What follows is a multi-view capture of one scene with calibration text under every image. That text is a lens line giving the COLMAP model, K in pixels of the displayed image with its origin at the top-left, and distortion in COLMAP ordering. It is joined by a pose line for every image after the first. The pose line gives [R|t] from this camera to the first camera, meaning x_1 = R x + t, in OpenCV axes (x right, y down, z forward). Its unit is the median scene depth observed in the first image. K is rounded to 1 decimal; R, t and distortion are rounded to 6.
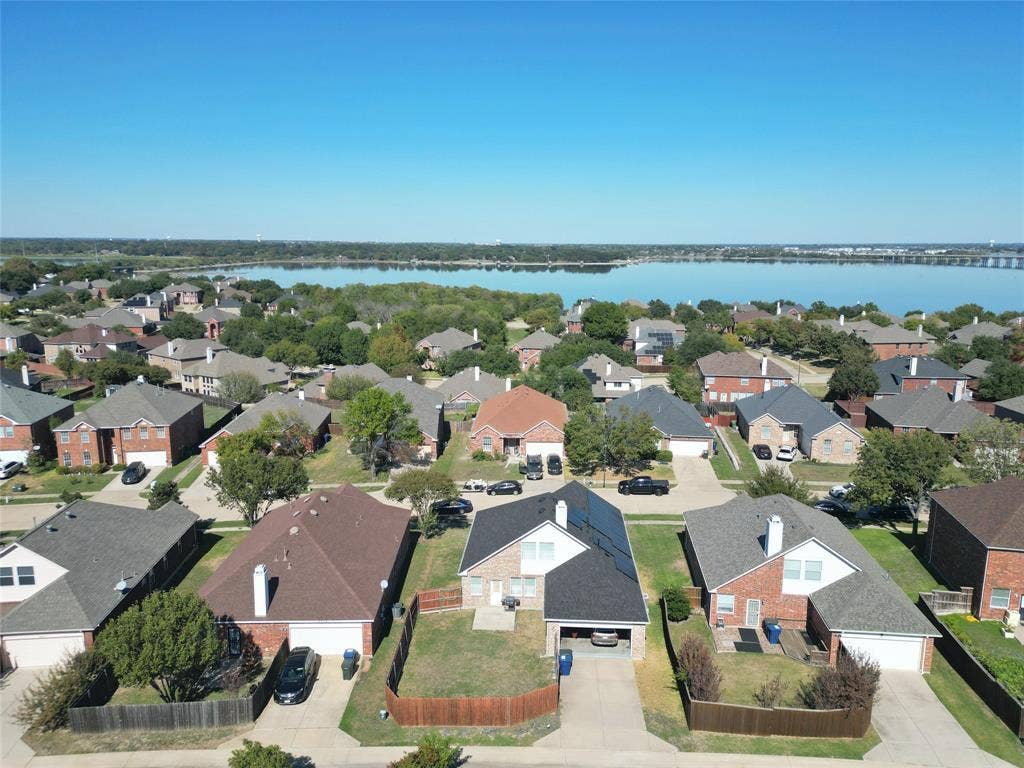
lens RADIAL K [[703.8, 0, 514.3], [0, 703.8, 378.5], [0, 0, 1]] dist [0.055050, -0.044951]
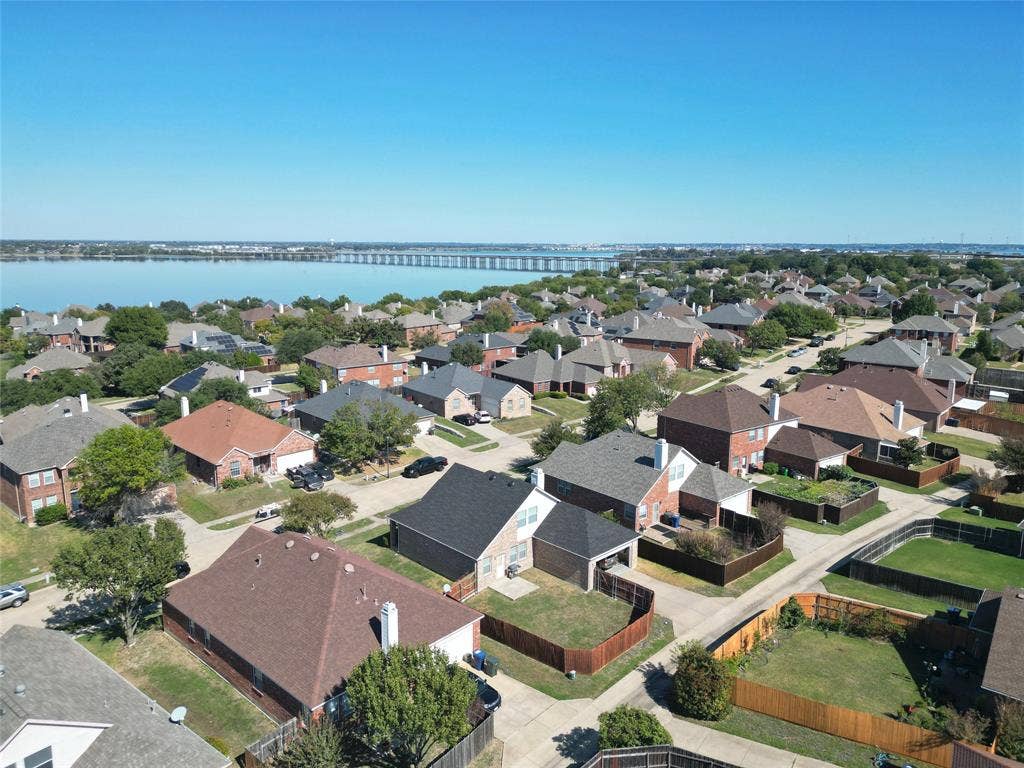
lens RADIAL K [[703.8, 0, 513.9], [0, 703.8, 377.2], [0, 0, 1]] dist [0.055050, -0.044951]
pose [[0.683953, -0.136053, 0.716727, -0.445805], [0.134769, 0.989110, 0.059152, -0.027751], [-0.716970, 0.056136, 0.694841, 0.127318]]
